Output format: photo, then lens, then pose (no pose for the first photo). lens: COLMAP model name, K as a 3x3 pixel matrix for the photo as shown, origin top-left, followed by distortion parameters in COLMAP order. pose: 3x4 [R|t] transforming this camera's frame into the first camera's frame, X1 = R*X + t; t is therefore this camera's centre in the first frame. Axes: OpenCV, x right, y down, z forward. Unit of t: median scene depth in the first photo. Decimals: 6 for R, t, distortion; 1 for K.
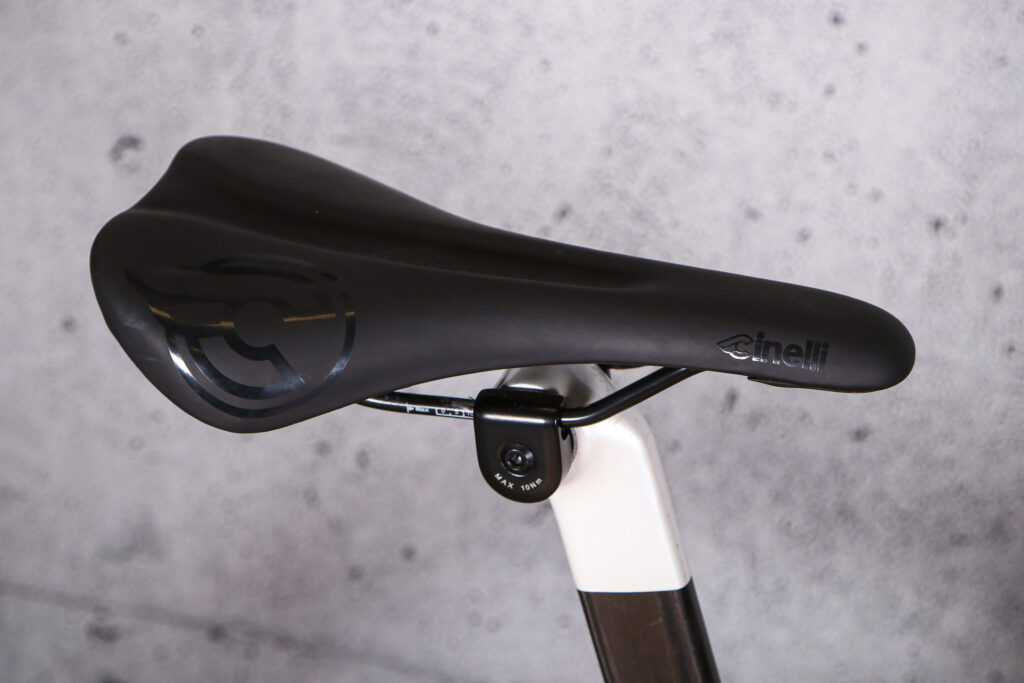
lens RADIAL K [[3049.0, 0, 490.7], [0, 3049.0, 318.5], [0, 0, 1]] dist [0.216716, 0.000000]
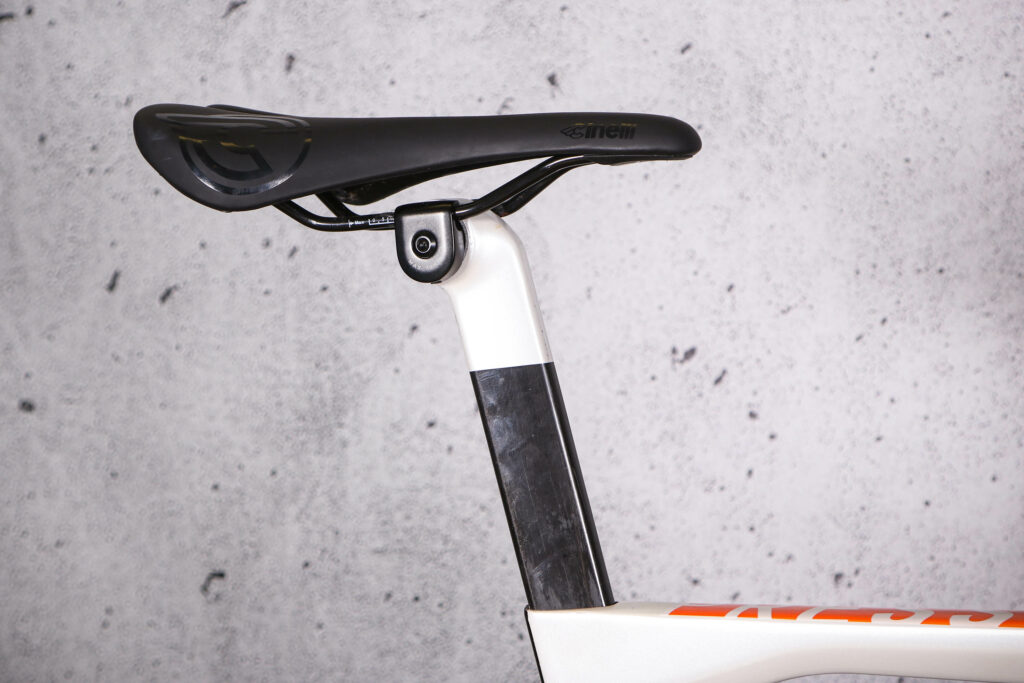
lens RADIAL K [[2575.1, 0, 503.2], [0, 2575.1, 301.2], [0, 0, 1]] dist [0.151135, 0.000000]
pose [[0.998603, 0.009832, -0.051913, 0.060912], [-0.031662, 0.897935, -0.438988, 0.334139], [0.042298, 0.440018, 0.896992, -0.014783]]
